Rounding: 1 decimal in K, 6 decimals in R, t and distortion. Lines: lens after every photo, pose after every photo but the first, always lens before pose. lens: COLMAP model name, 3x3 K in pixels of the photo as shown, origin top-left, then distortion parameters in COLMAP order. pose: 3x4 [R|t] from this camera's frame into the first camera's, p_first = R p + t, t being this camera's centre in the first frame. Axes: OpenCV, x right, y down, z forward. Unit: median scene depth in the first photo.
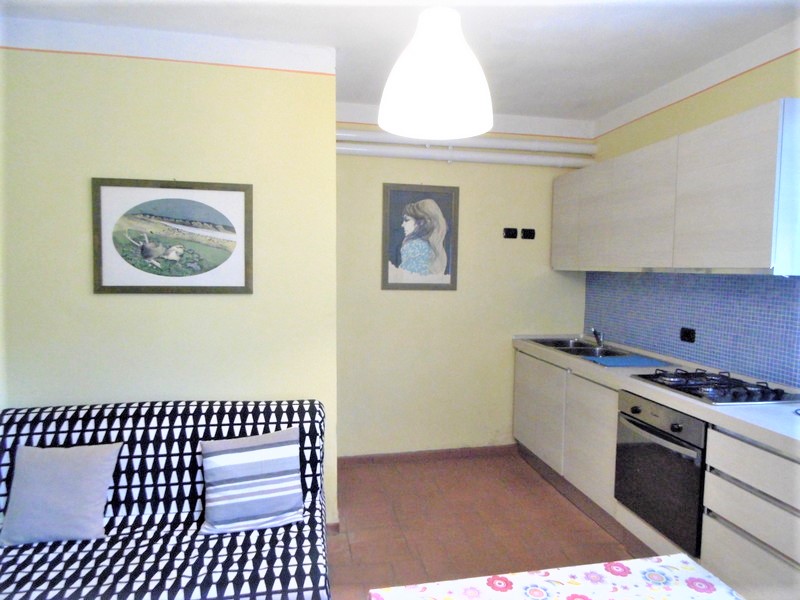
lens RADIAL K [[528.0, 0, 397.2], [0, 528.0, 300.2], [0, 0, 1]] dist [0.018027, -0.016310]
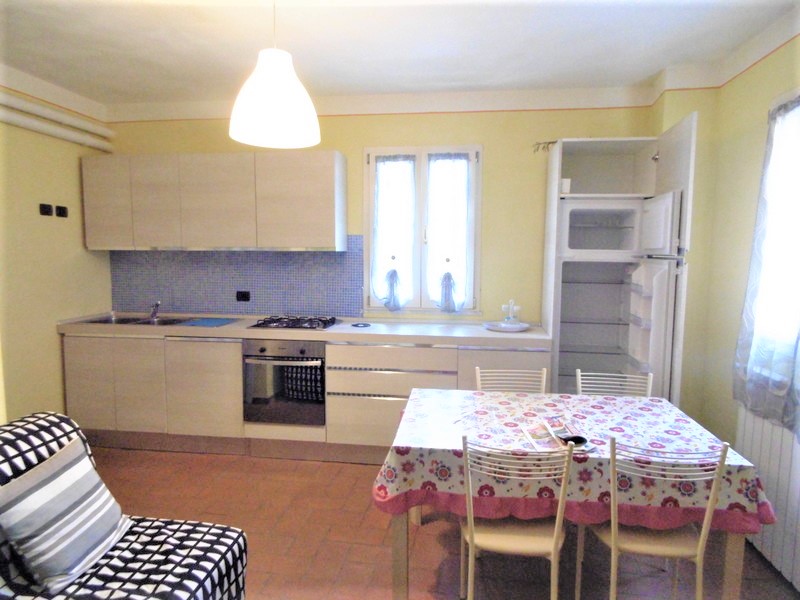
lens RADIAL K [[528.0, 0, 397.9], [0, 528.0, 298.7], [0, 0, 1]] dist [0.018027, -0.016310]
pose [[0.321018, -0.096725, 0.942121, -0.695804], [0.062000, 0.994783, 0.081006, -0.015537], [-0.945042, 0.032407, 0.325340, 0.198698]]
